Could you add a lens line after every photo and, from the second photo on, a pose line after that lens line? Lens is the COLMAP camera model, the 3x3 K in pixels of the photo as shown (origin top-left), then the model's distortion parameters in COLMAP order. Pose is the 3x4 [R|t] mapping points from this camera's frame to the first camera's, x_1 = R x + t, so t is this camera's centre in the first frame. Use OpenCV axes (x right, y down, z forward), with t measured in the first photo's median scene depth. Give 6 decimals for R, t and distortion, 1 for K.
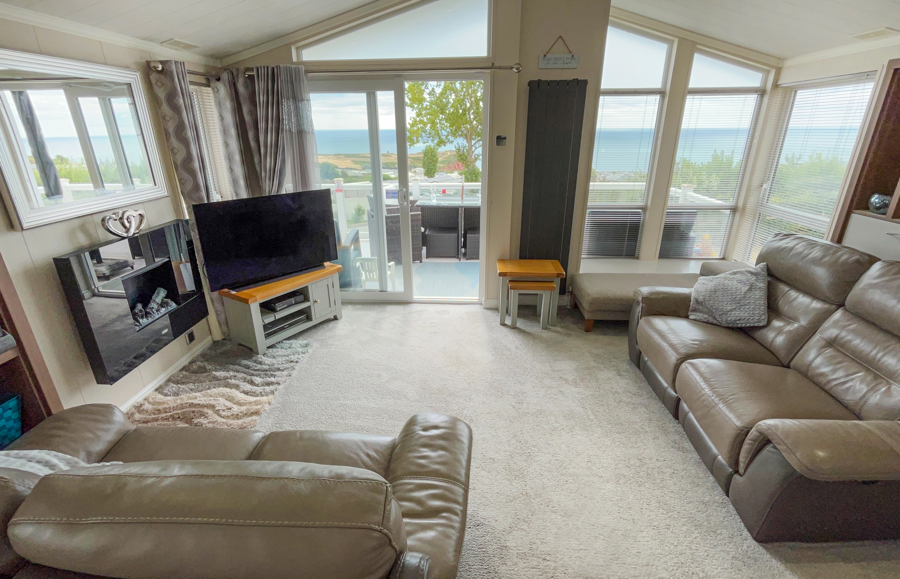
lens RADIAL K [[416.6, 0, 448.7], [0, 416.6, 290.4], [0, 0, 1]] dist [-0.002251, -0.000671]
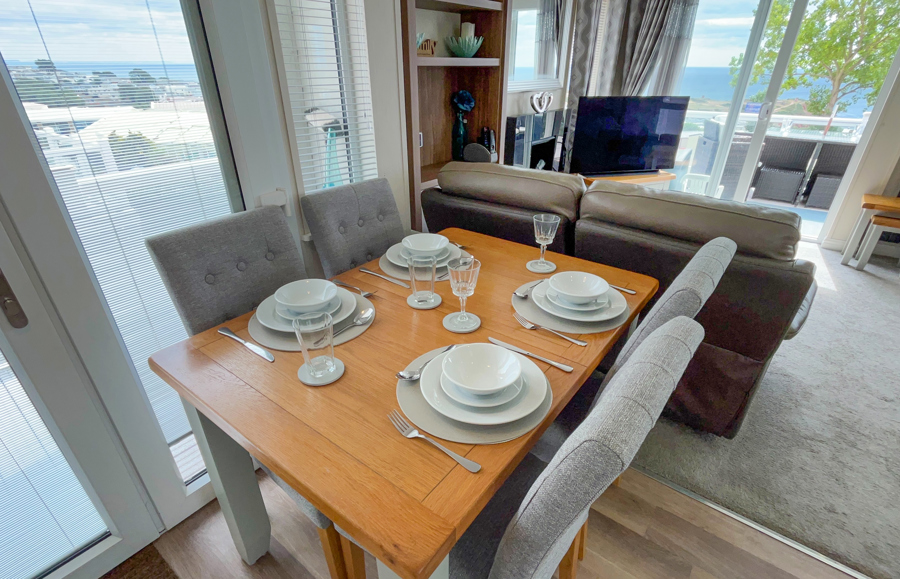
lens RADIAL K [[443.2, 0, 452.4], [0, 443.2, 311.2], [0, 0, 1]] dist [-0.001162, -0.000337]
pose [[0.821880, 0.286600, -0.492314, -0.073185], [-0.218340, 0.956709, 0.192446, 0.192789], [0.526157, -0.050676, 0.848876, -0.292572]]
